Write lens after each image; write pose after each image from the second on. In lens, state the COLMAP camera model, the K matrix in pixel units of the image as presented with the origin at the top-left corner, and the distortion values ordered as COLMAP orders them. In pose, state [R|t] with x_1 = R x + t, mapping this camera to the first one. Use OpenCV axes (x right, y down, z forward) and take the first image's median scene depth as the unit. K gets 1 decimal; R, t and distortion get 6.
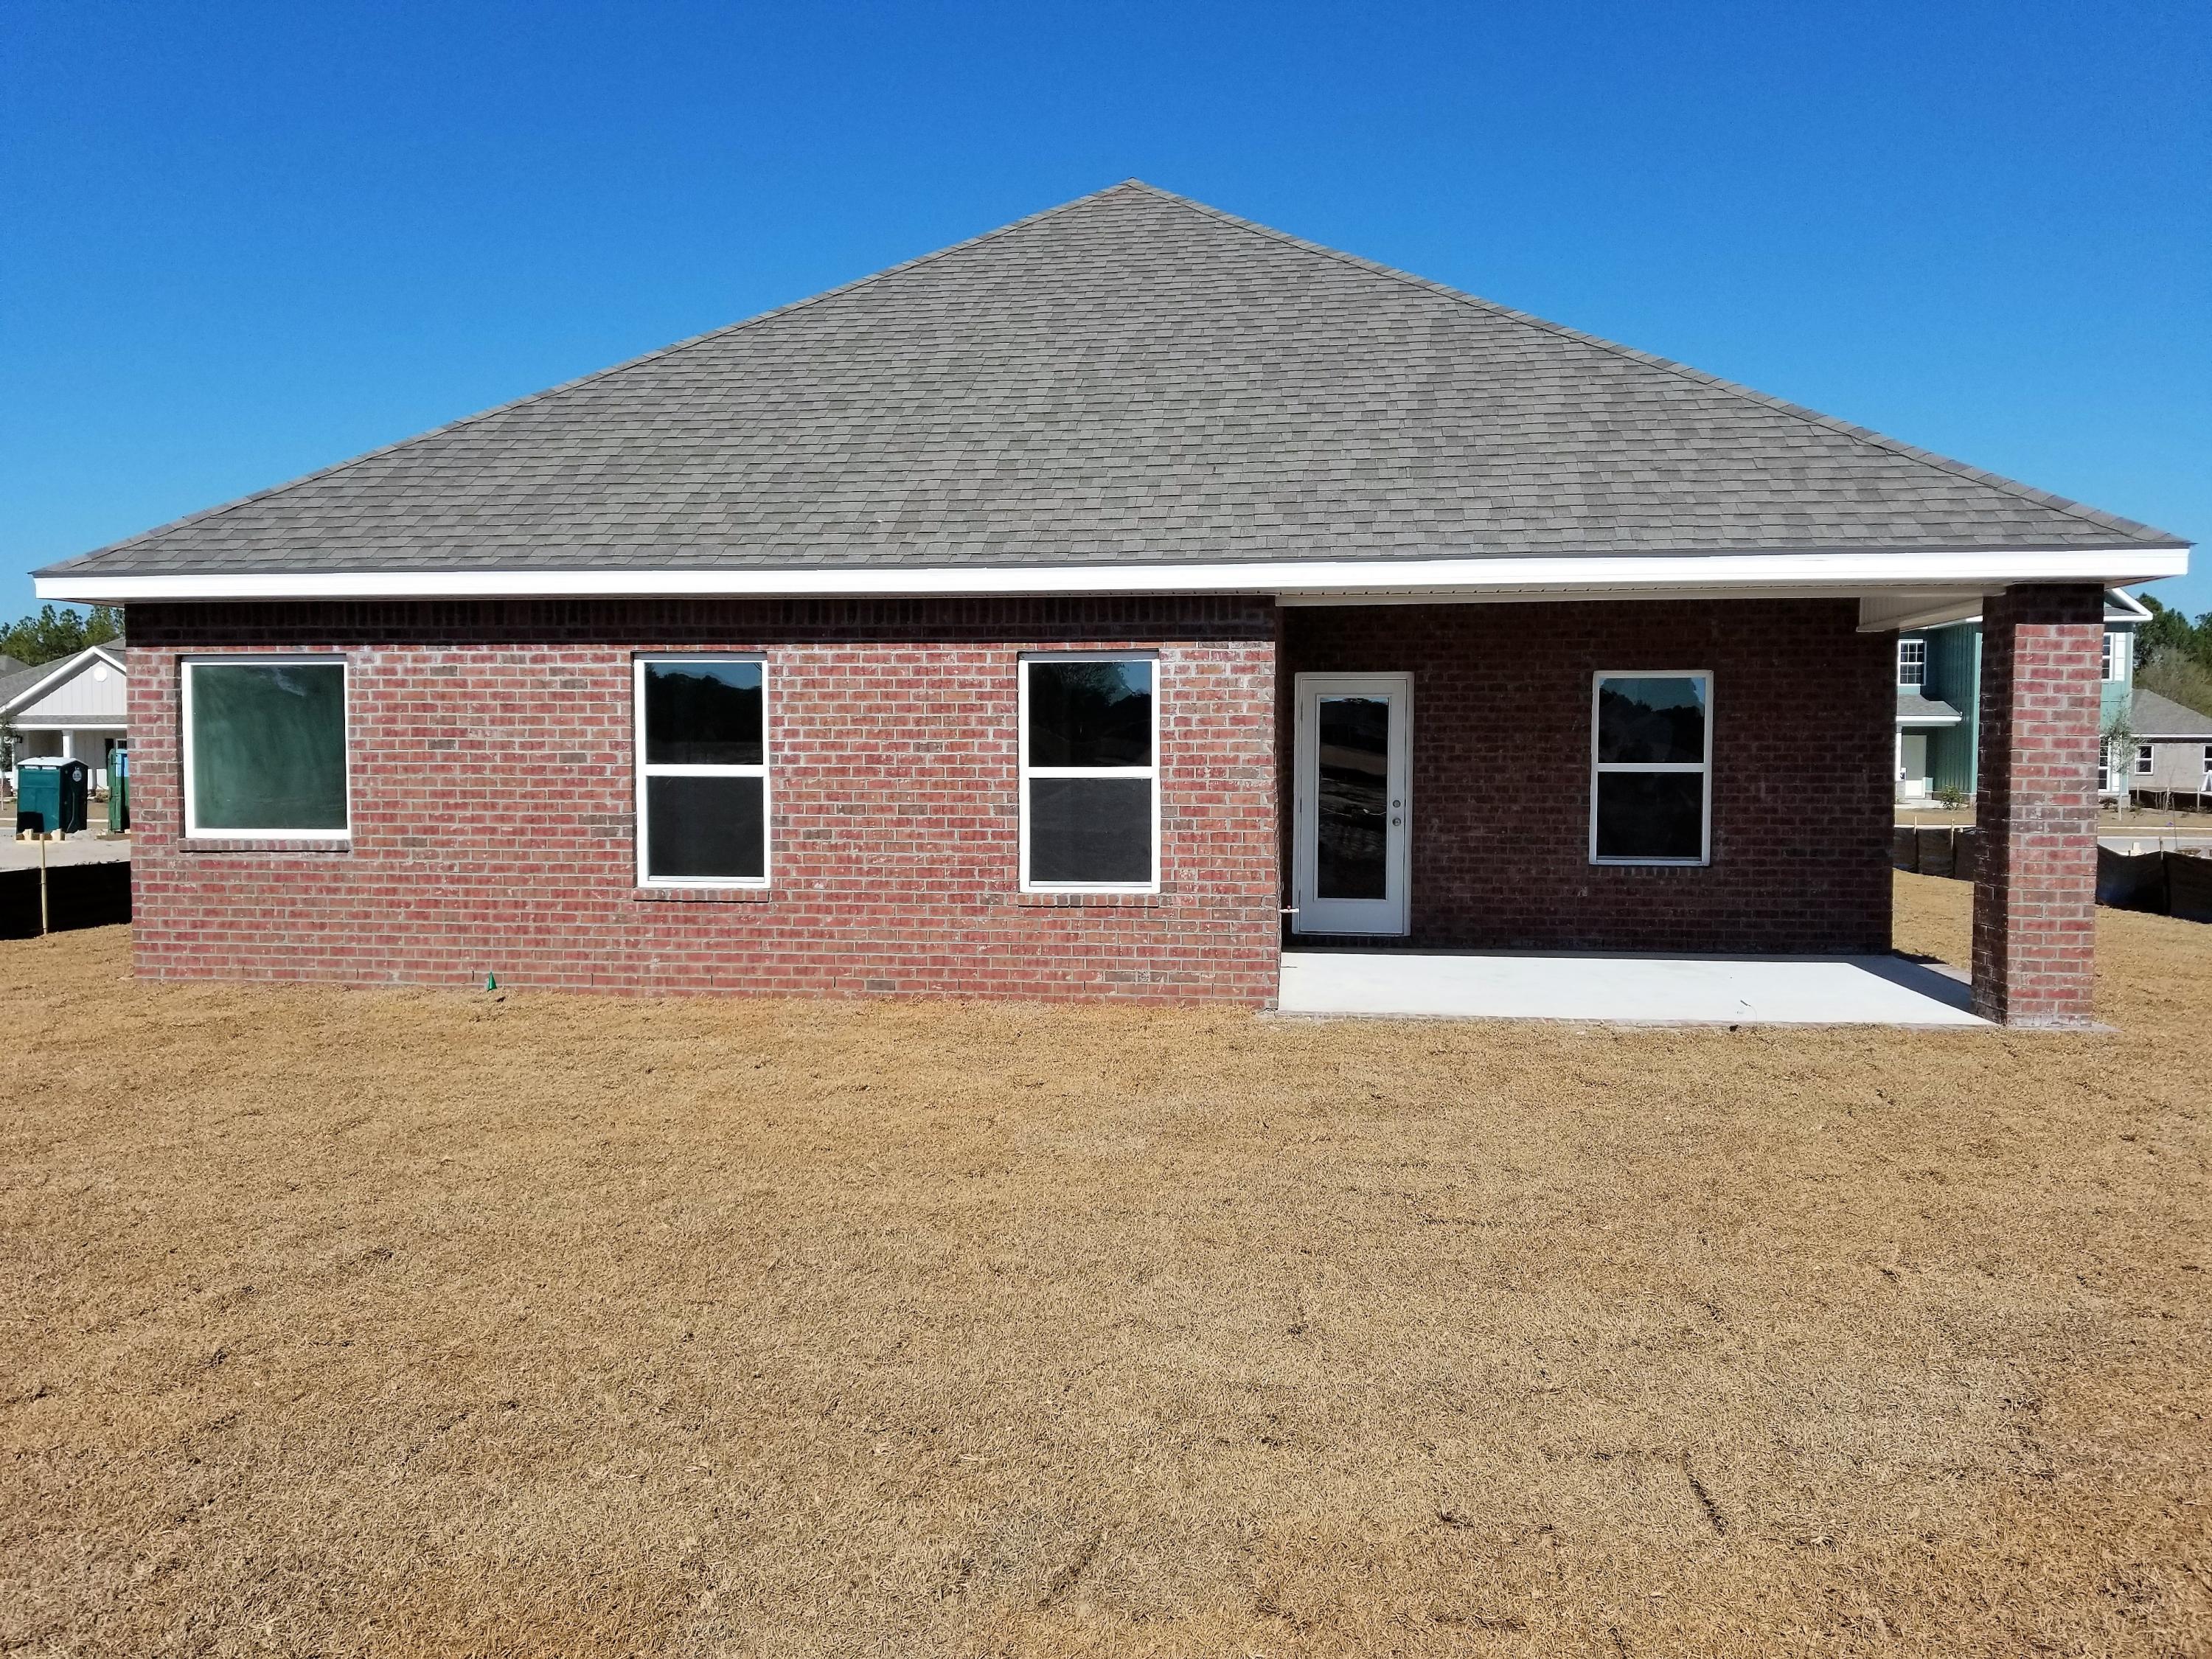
lens RADIAL K [[1697.0, 0, 1105.0], [0, 1697.0, 859.0], [0, 0, 1]] dist [0.138087, -0.281479]
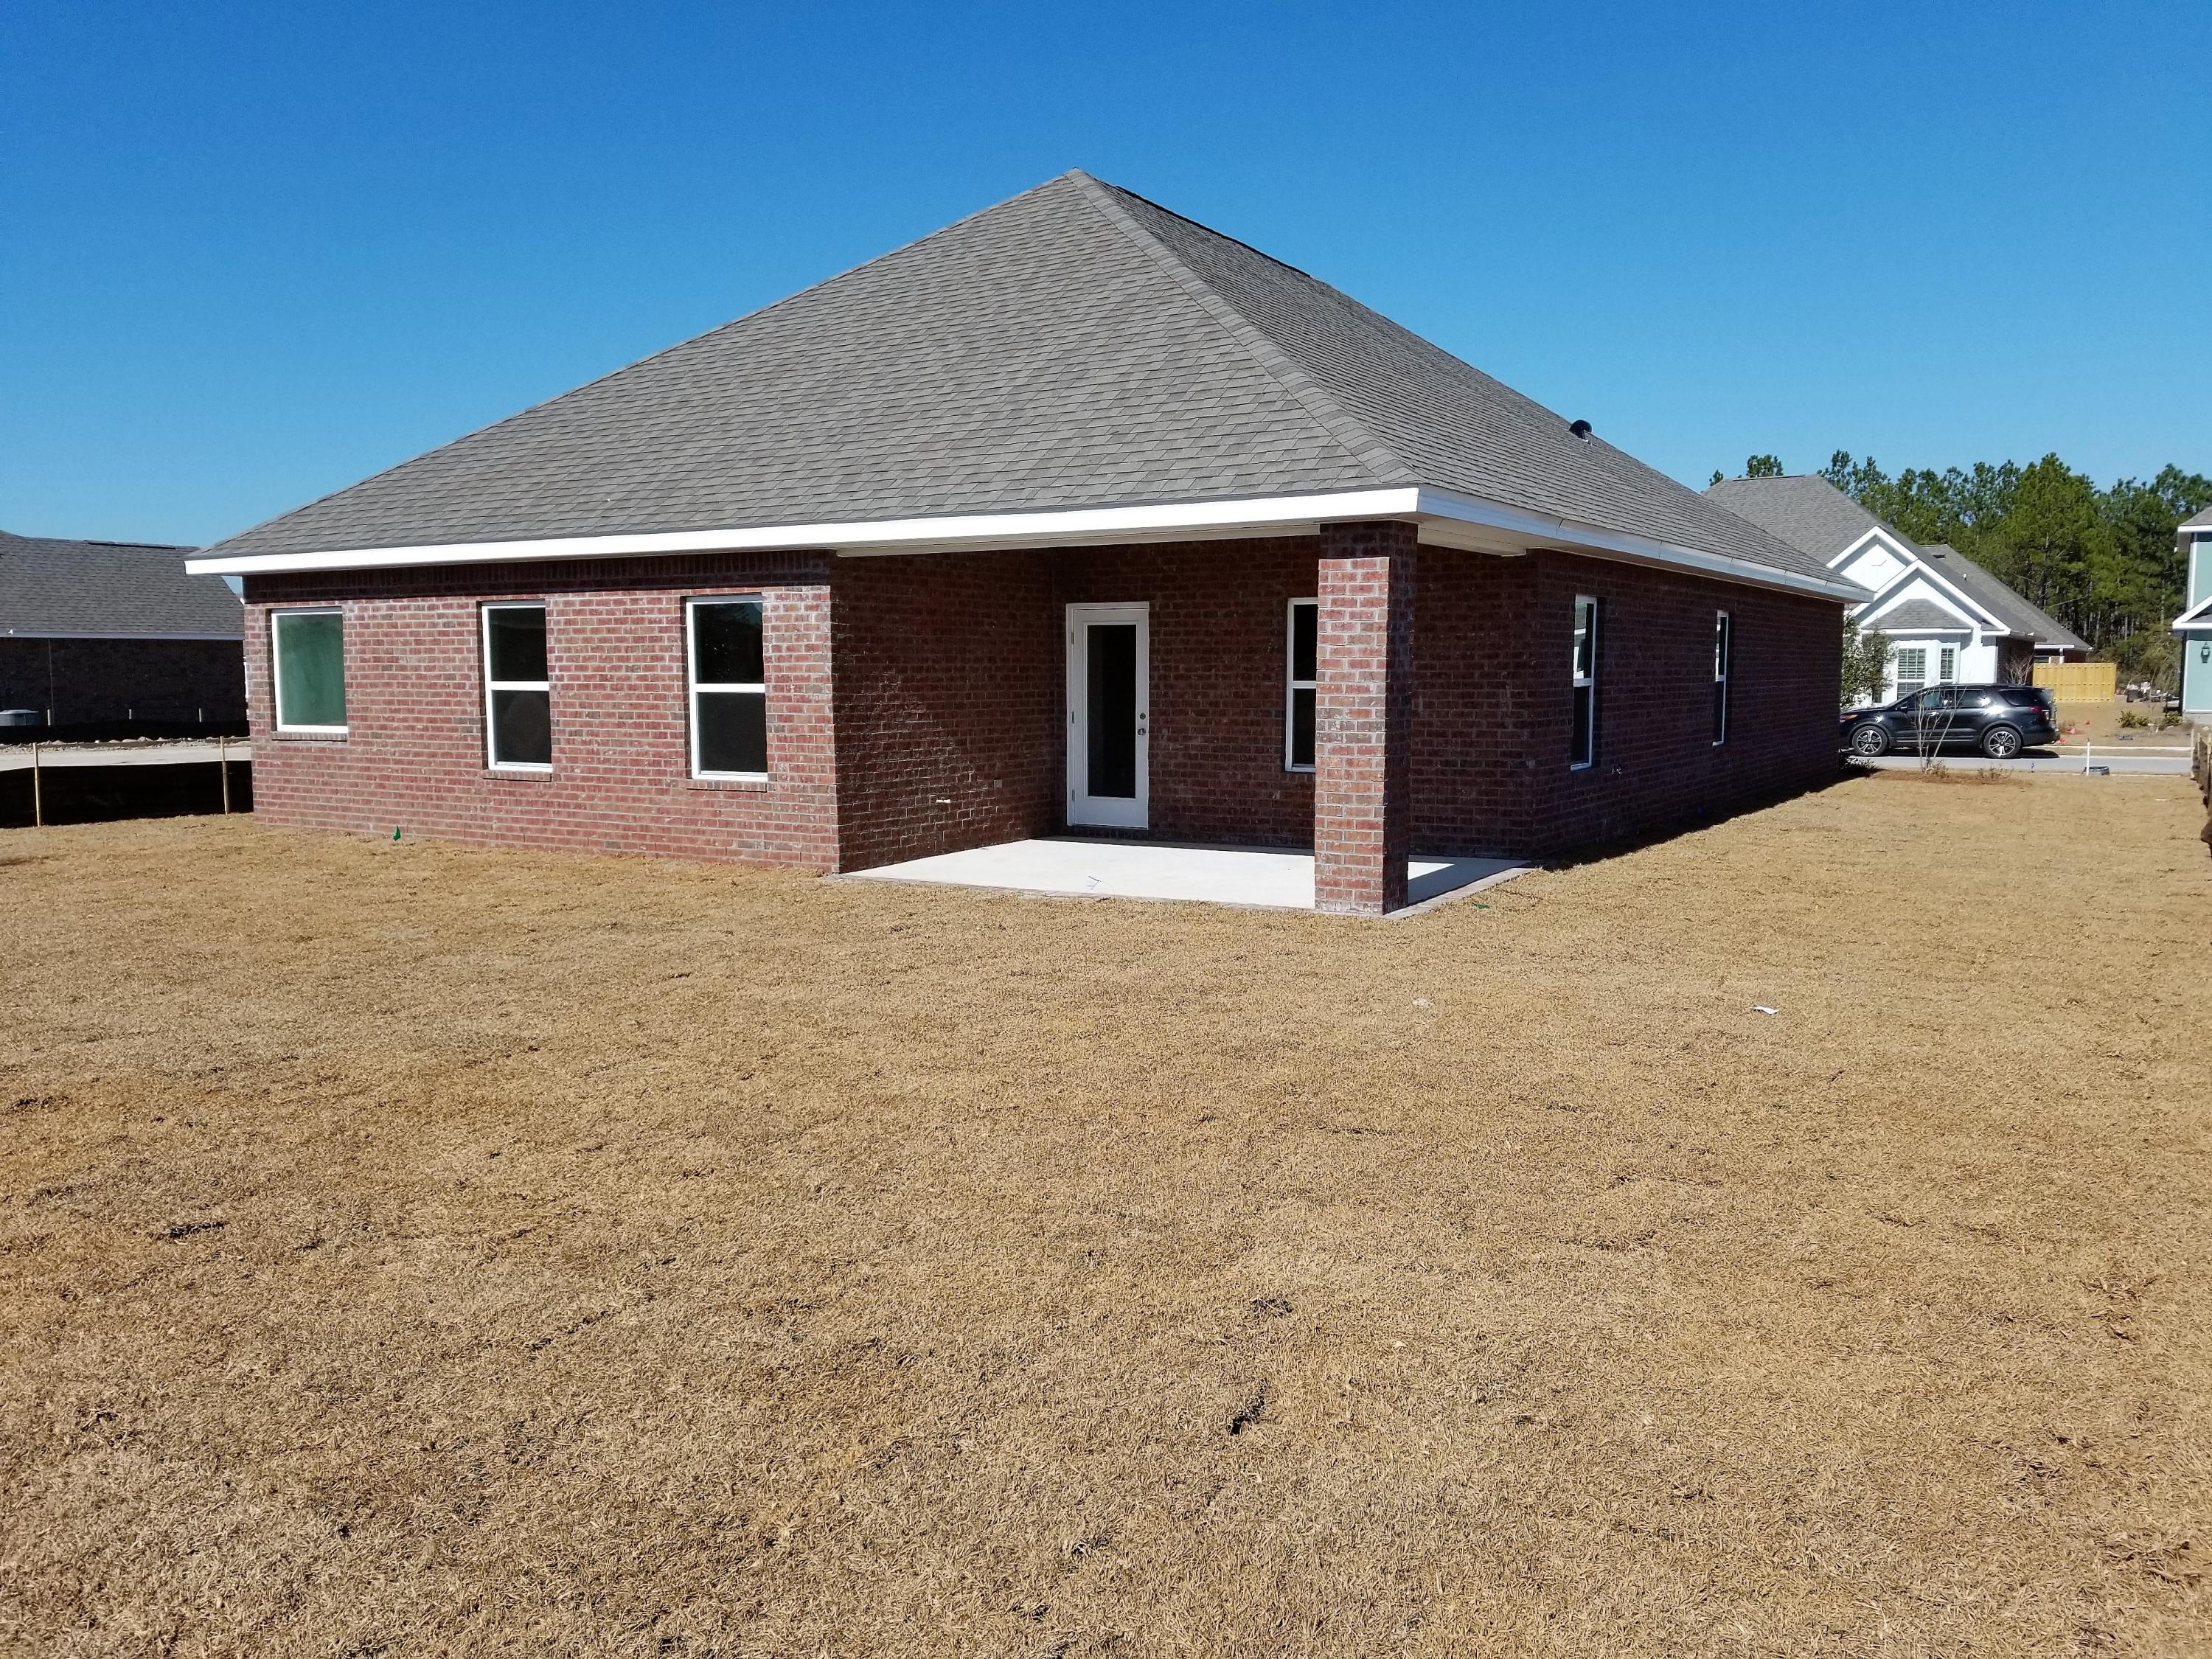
lens RADIAL K [[1697.0, 0, 1105.0], [0, 1697.0, 859.0], [0, 0, 1]] dist [0.138087, -0.281479]
pose [[0.914437, 0.040265, -0.402720, 0.777620], [-0.020281, 0.998348, 0.053766, 0.003847], [0.404219, -0.040998, 0.913743, -0.090969]]
